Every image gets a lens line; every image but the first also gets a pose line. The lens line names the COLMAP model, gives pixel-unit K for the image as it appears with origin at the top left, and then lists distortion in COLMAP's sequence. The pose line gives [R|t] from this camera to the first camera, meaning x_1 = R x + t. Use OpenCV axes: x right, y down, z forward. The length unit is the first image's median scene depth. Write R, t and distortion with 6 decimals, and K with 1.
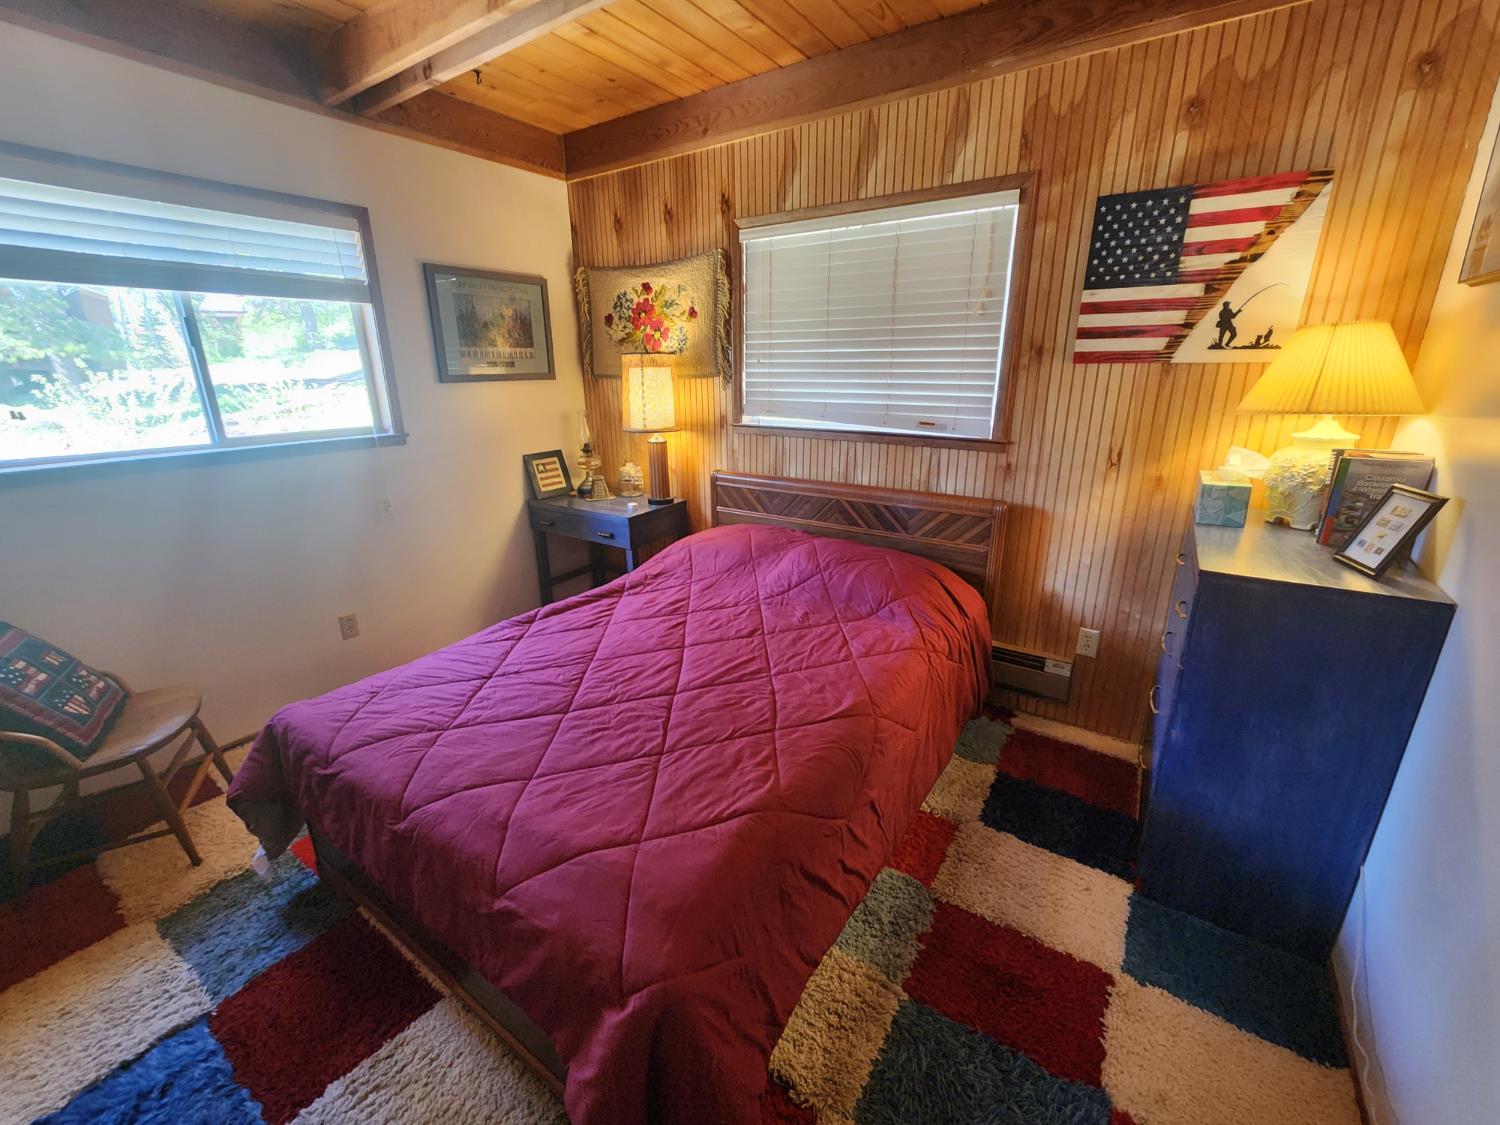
lens RADIAL K [[617.0, 0, 751.9], [0, 617.0, 562.1], [0, 0, 1]] dist [0.003715, -0.000199]
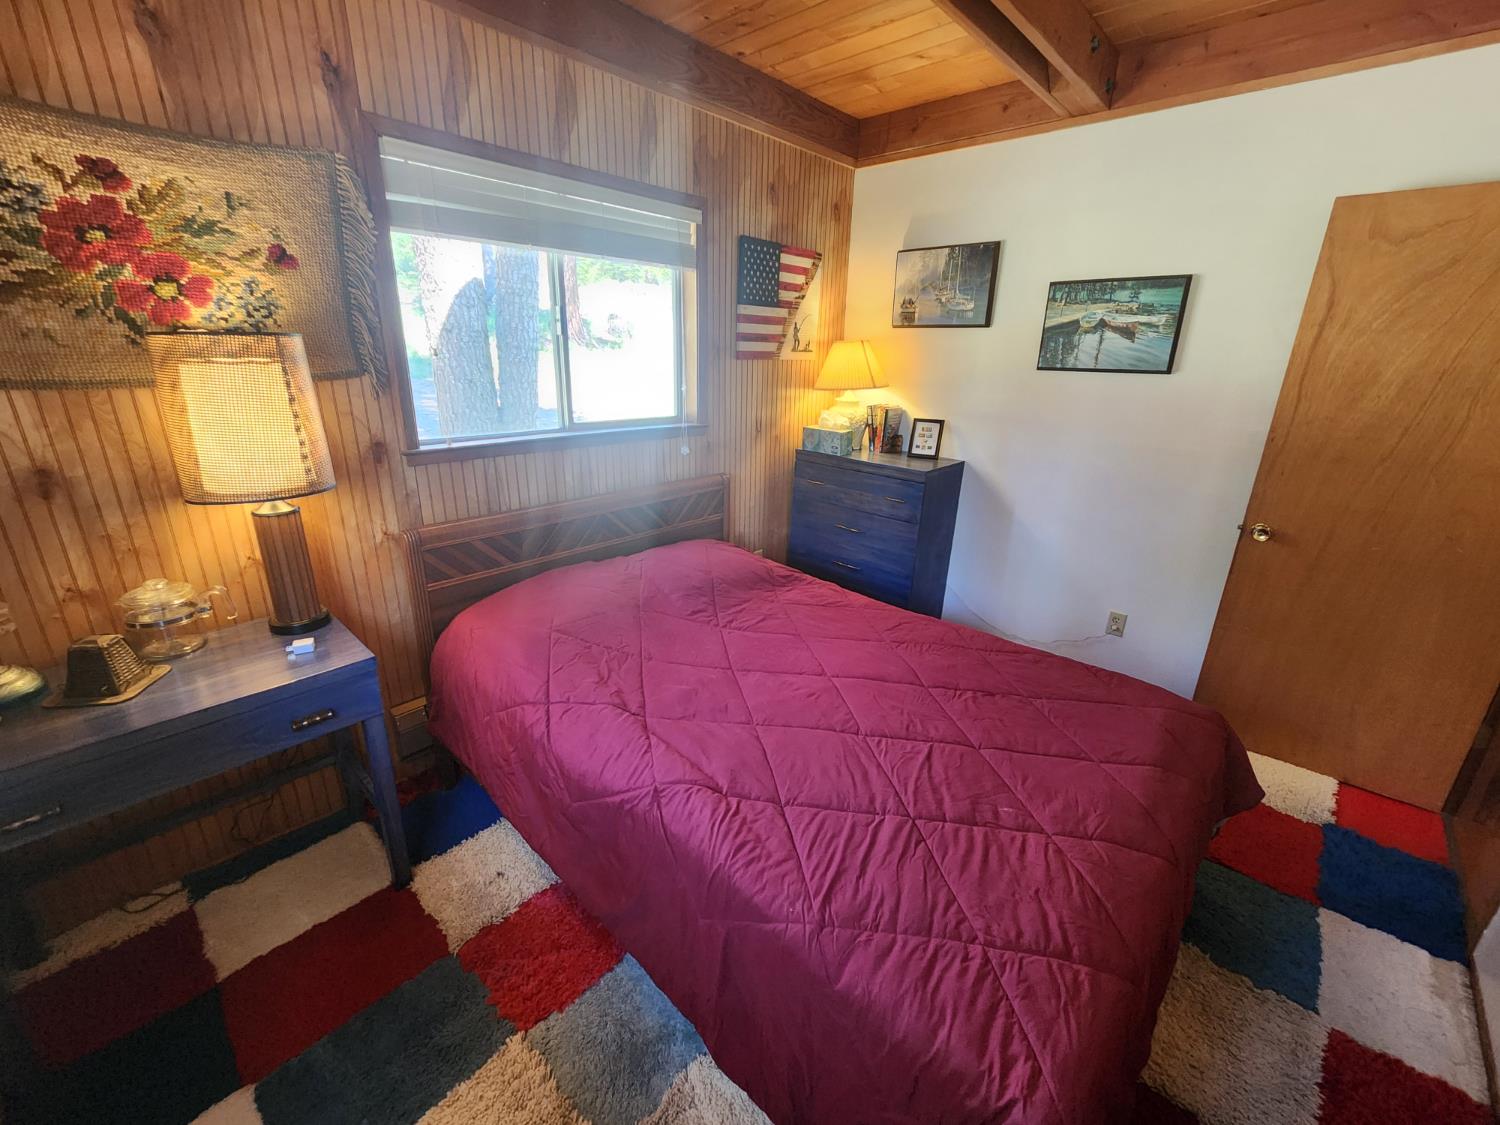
lens RADIAL K [[617.0, 0, 749.4], [0, 617.0, 557.7], [0, 0, 1]] dist [0.003715, -0.000199]
pose [[0.147245, -0.308022, 0.939916, -0.835690], [0.283091, 0.923645, 0.258341, -0.263891], [-0.947723, 0.228043, 0.223200, 0.779010]]
